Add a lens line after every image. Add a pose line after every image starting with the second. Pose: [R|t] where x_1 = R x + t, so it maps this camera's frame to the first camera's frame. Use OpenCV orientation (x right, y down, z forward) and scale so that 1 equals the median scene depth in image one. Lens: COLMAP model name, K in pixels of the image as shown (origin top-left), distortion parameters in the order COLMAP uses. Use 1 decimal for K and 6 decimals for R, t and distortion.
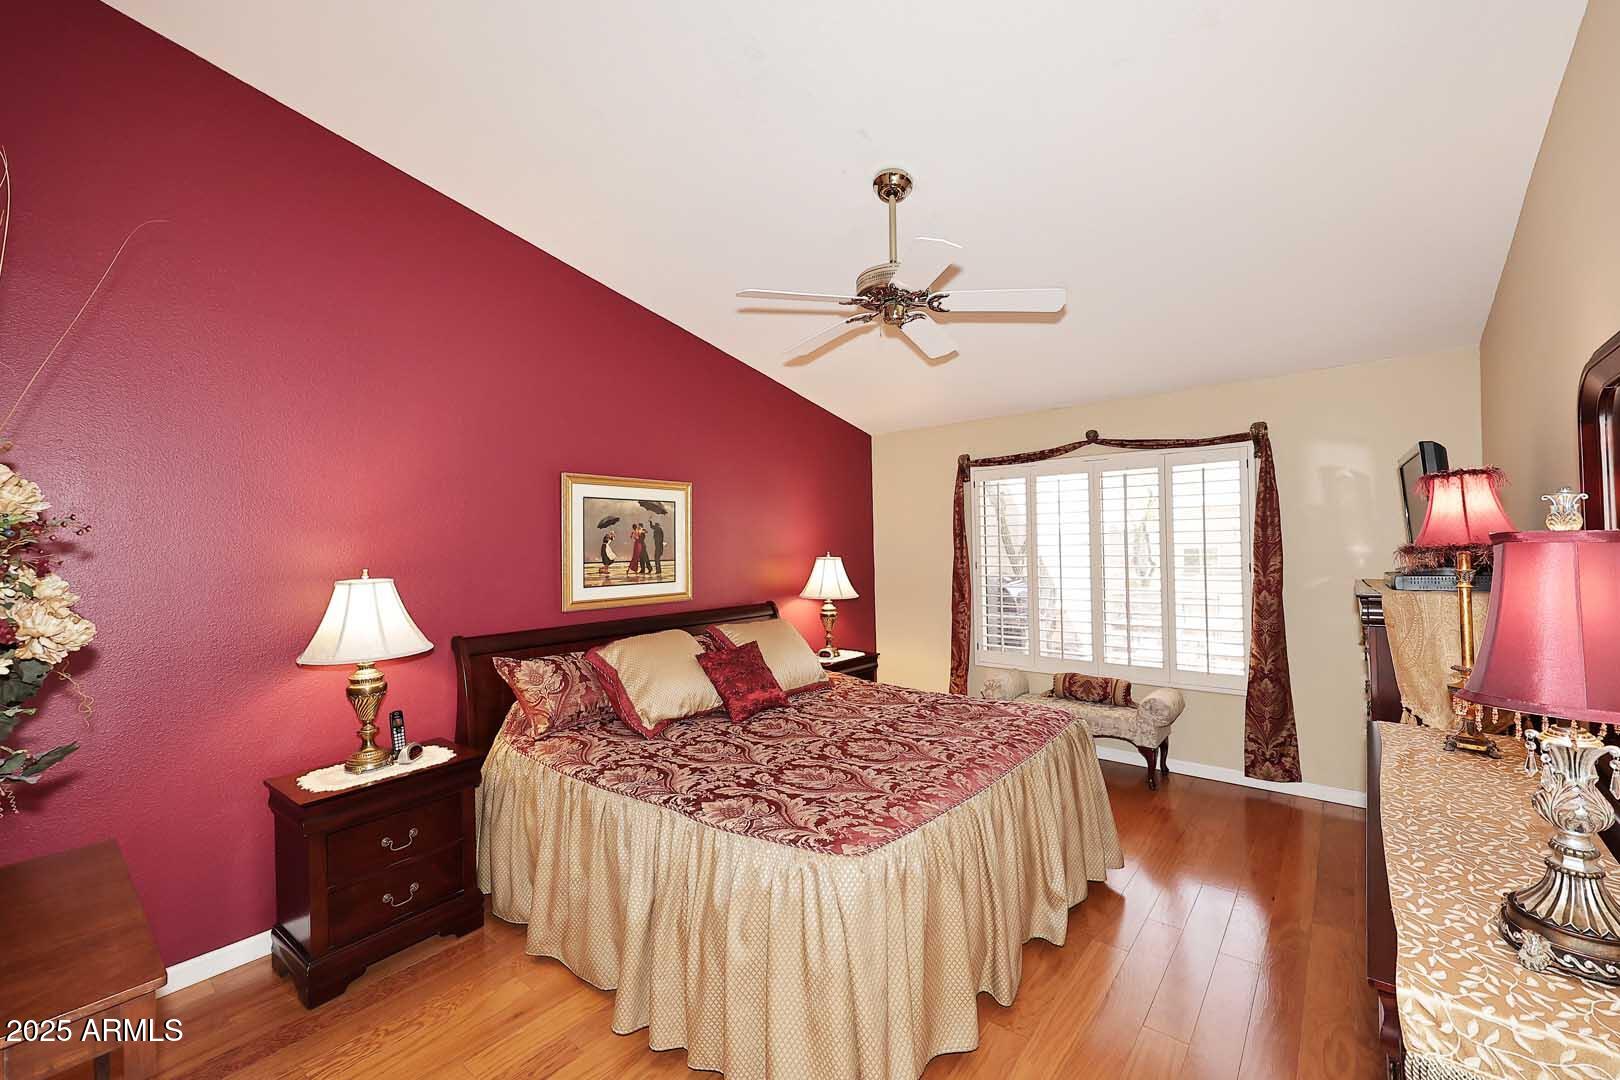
lens RADIAL K [[652.0, 0, 814.1], [0, 652.0, 545.2], [0, 0, 1]] dist [0.000174, 0.000272]
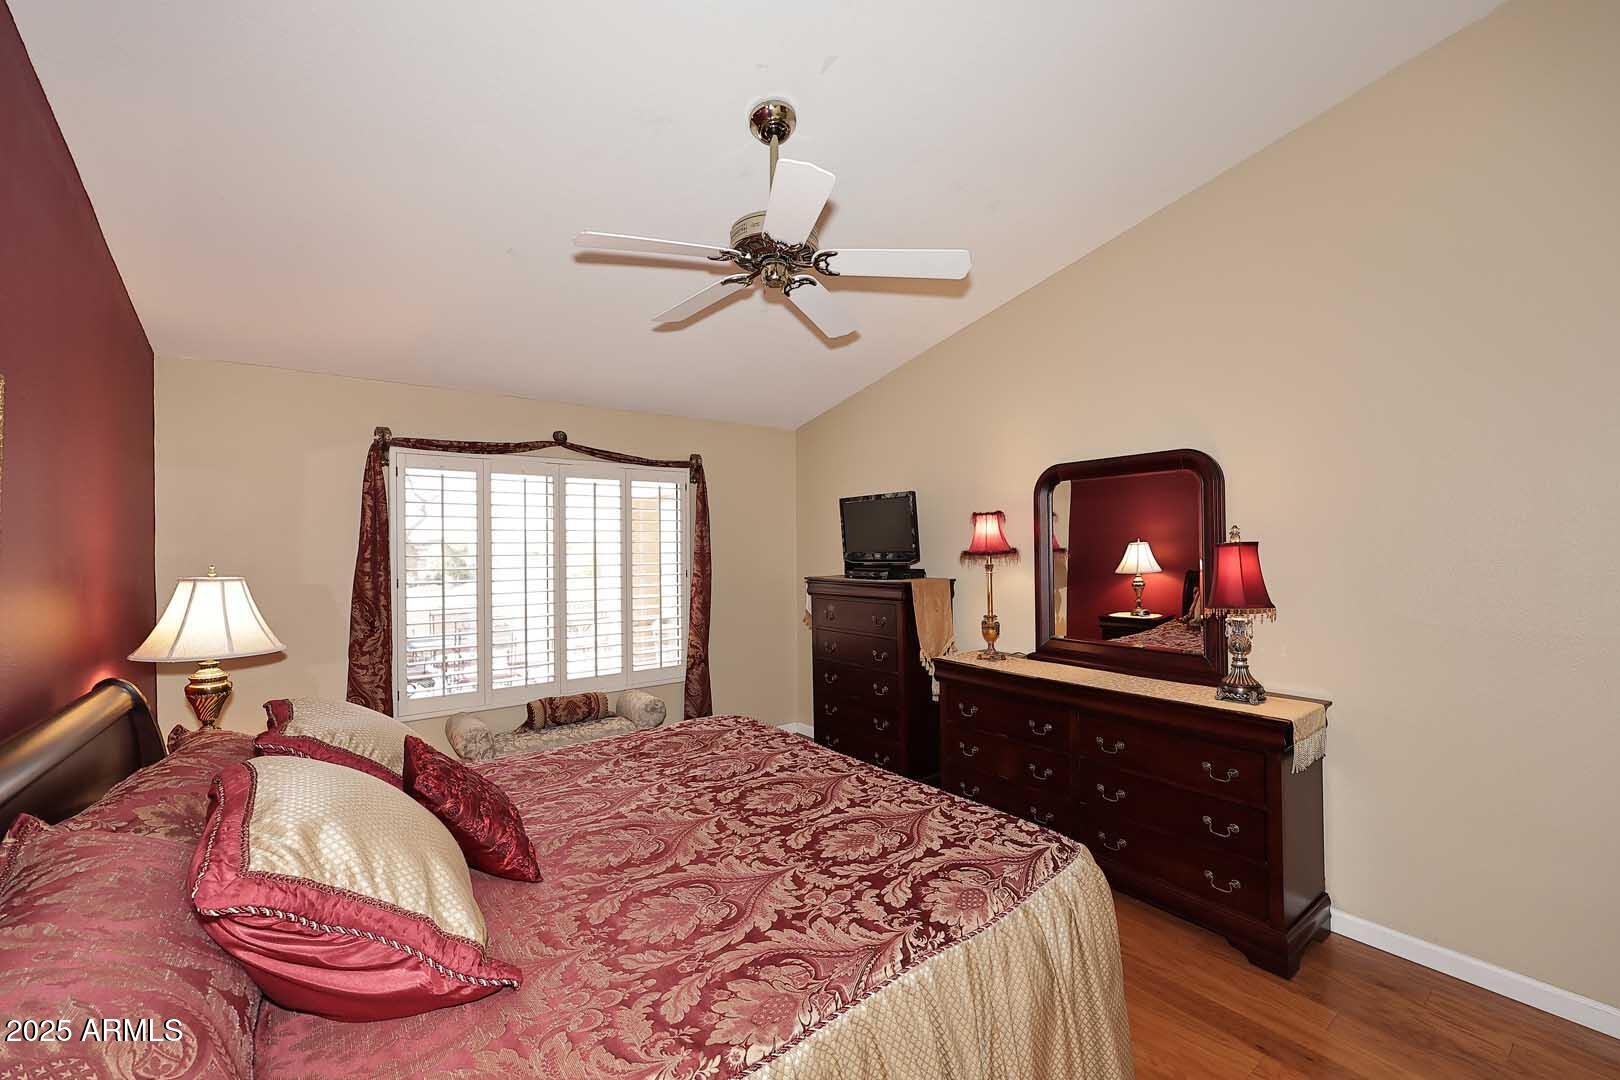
lens RADIAL K [[652.0, 0, 814.1], [0, 652.0, 545.2], [0, 0, 1]] dist [0.000174, 0.000272]
pose [[0.233003, 0.017820, 0.972313, -0.677001], [0.009055, 0.999749, -0.020493, 0.014325], [-0.972434, 0.013579, 0.232784, 0.749003]]
